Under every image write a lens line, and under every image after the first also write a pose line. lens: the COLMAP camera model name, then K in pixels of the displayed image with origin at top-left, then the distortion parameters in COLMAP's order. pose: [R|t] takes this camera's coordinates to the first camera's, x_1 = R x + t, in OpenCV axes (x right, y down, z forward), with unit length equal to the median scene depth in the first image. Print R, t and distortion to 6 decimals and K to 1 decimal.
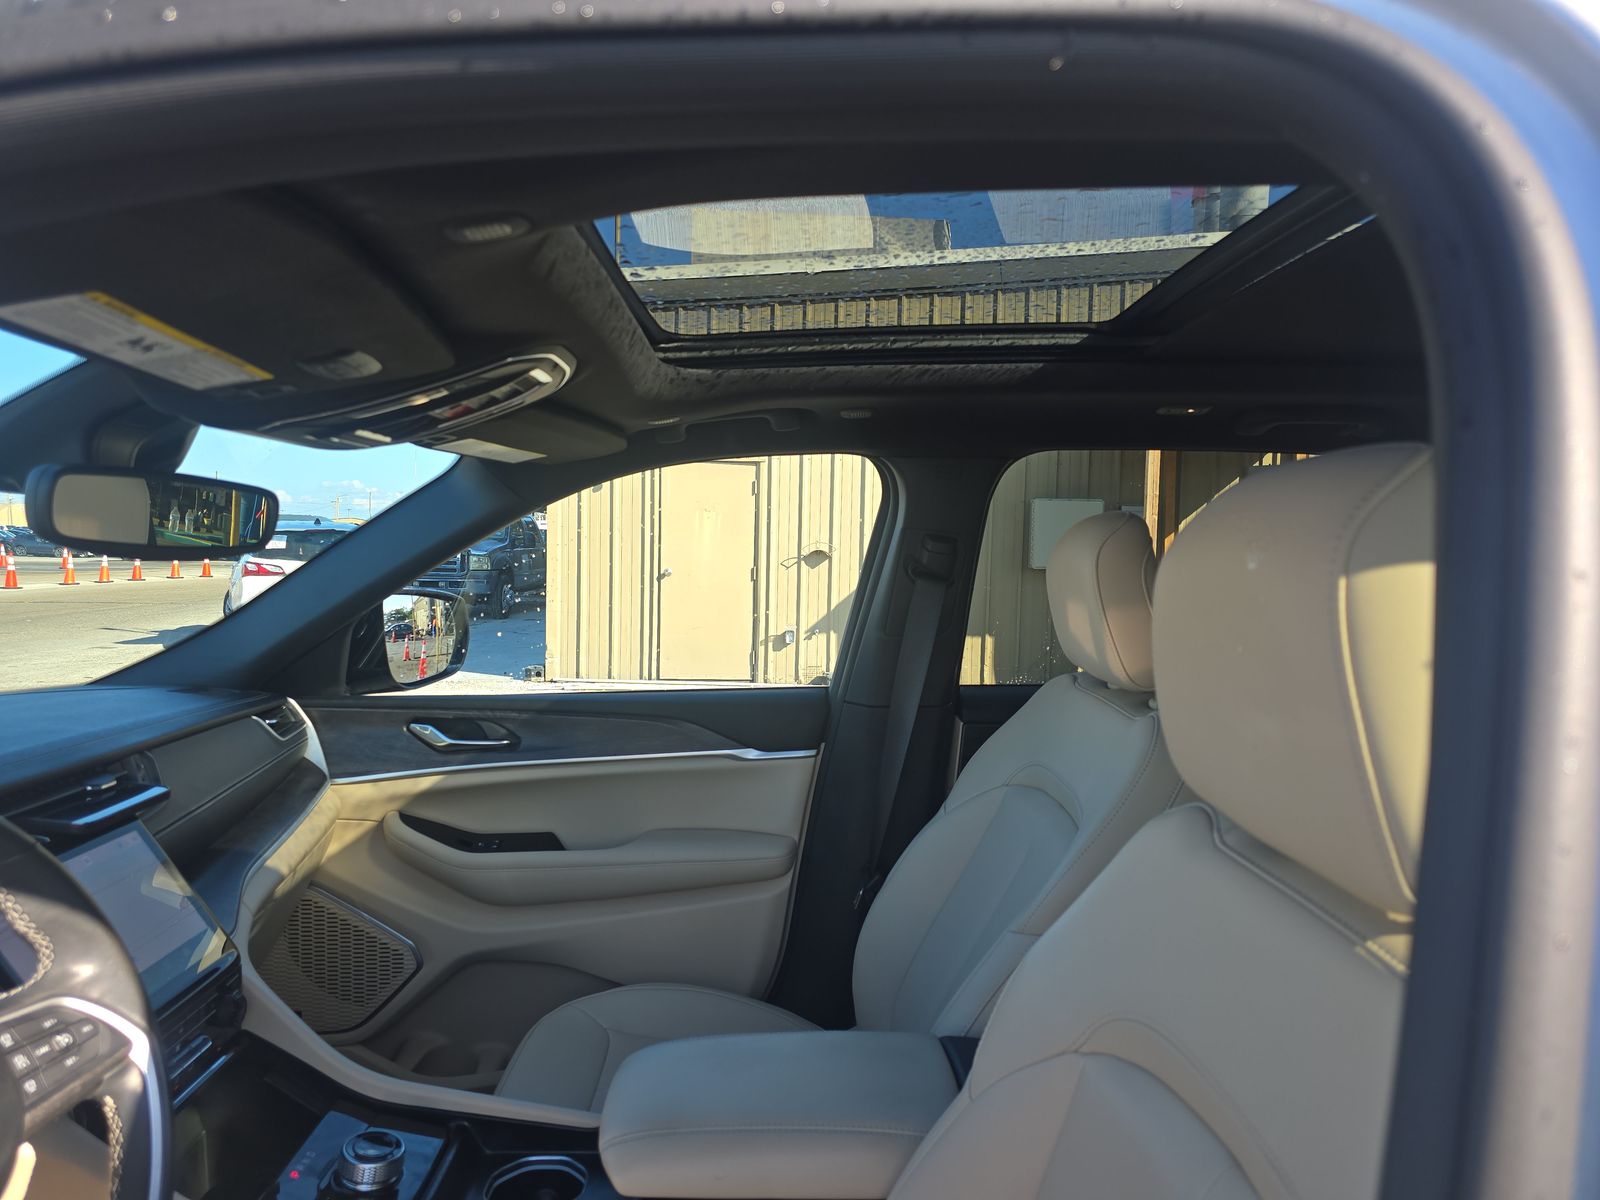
lens RADIAL K [[1044.9, 0, 805.2], [0, 1044.9, 599.2], [0, 0, 1]] dist [0.012984, -0.010700]
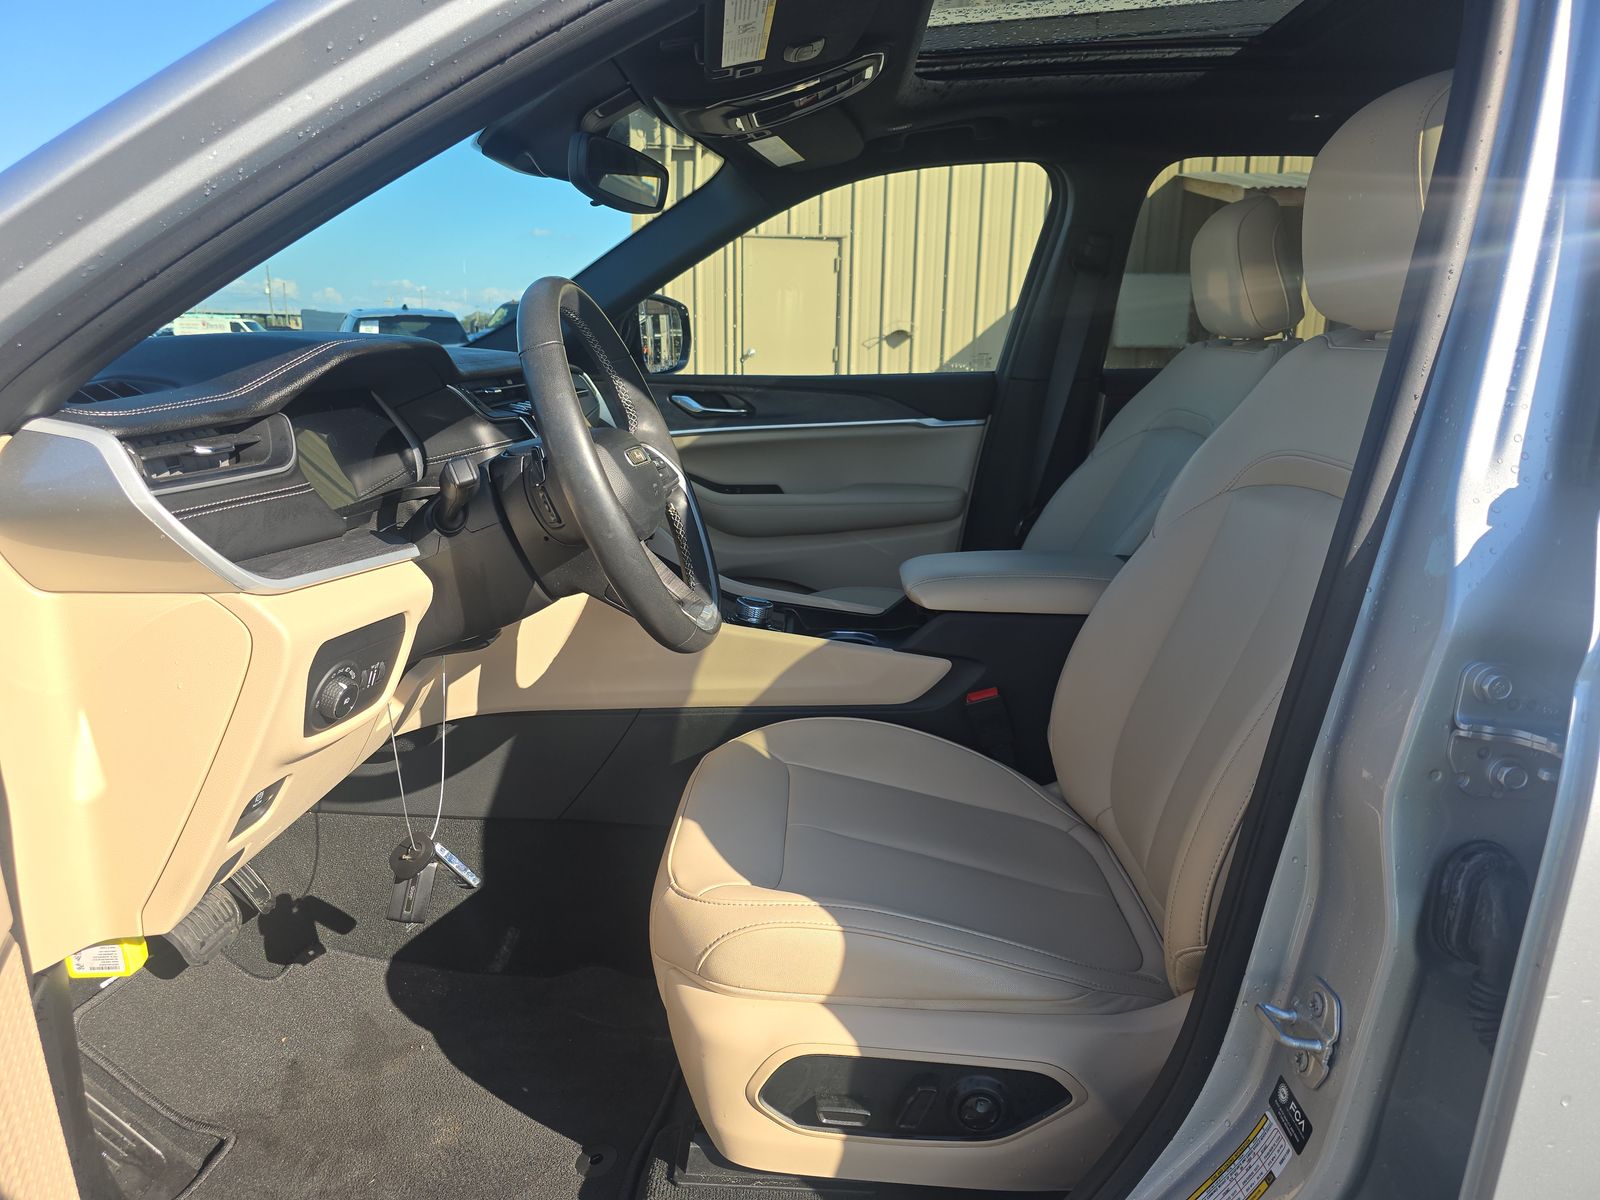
lens RADIAL K [[1044.9, 0, 812.3], [0, 1044.9, 608.0], [0, 0, 1]] dist [0.012984, -0.010700]
pose [[0.998681, 0.006571, -0.050928, -0.136481], [0.003631, 0.980262, 0.197669, 0.121363], [0.051222, -0.197594, 0.978945, -0.303680]]
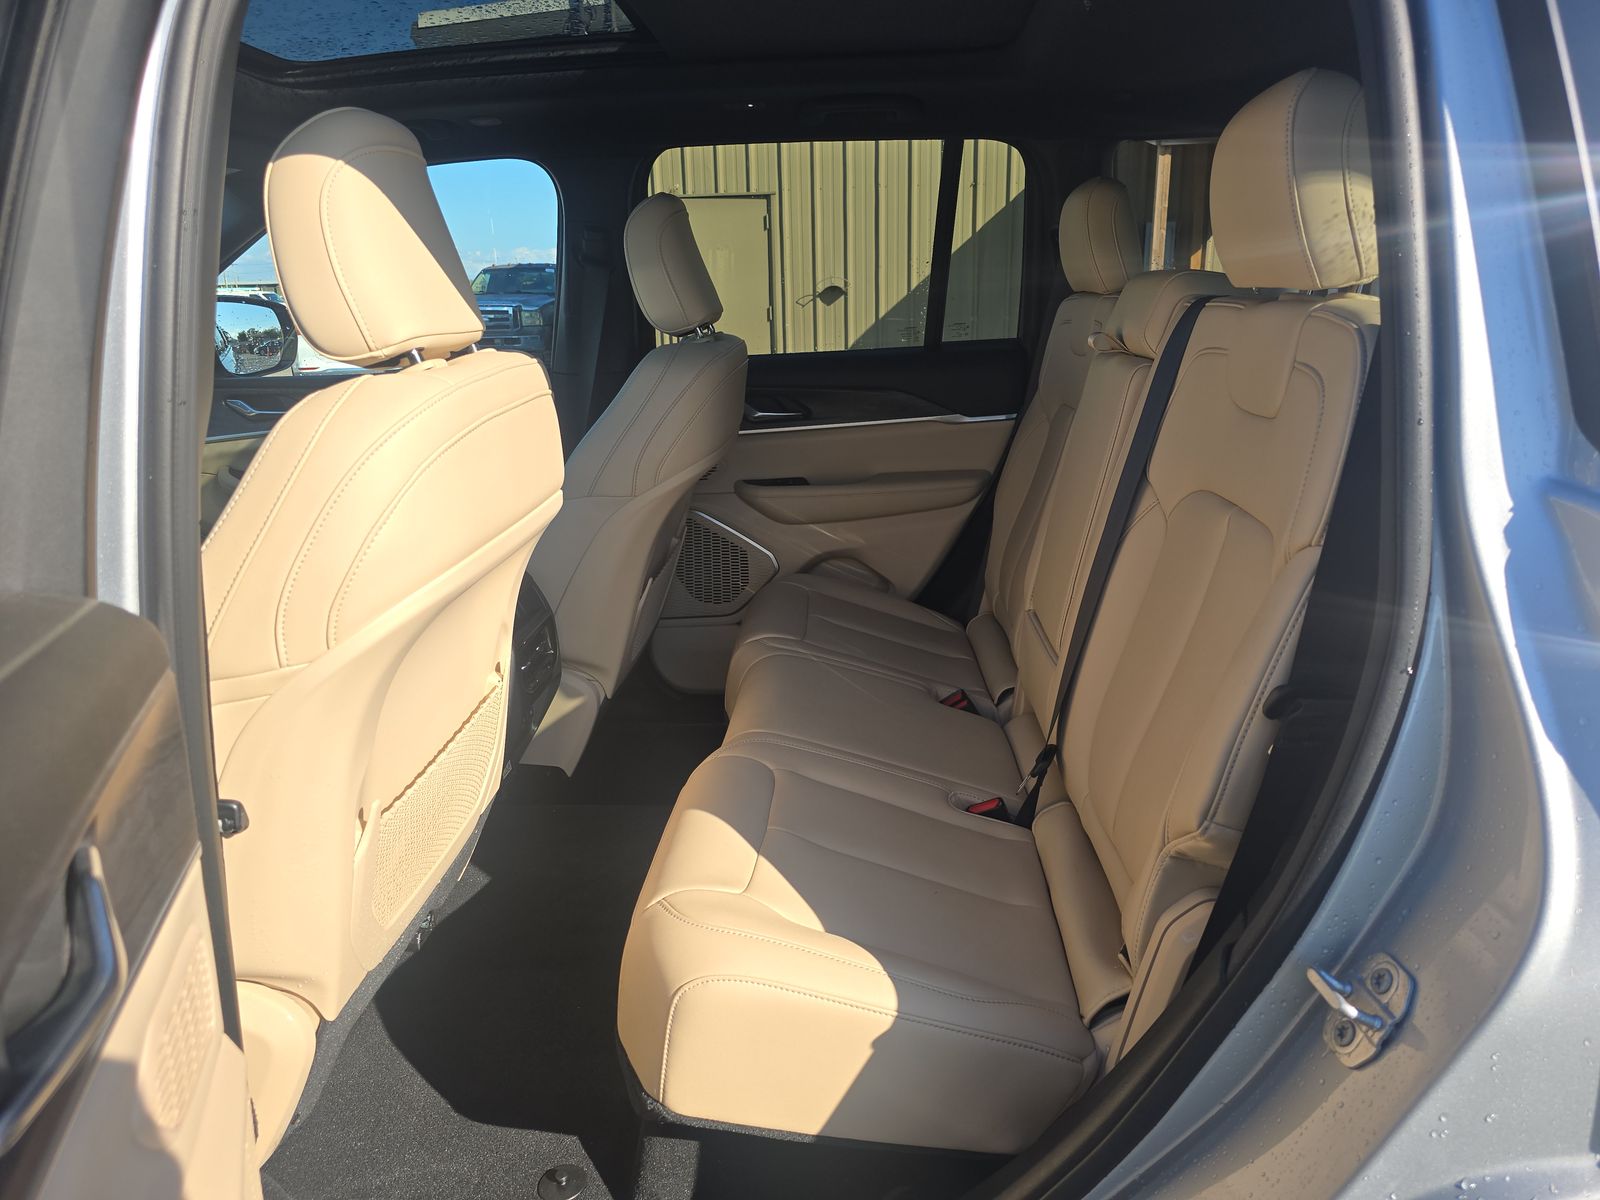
lens RADIAL K [[1044.9, 0, 806.2], [0, 1044.9, 602.0], [0, 0, 1]] dist [0.012984, -0.010700]
pose [[0.996638, -0.019896, -0.079478, 0.441563], [0.038030, 0.971571, 0.233673, 0.086426], [0.072569, -0.235910, 0.969061, -0.273884]]
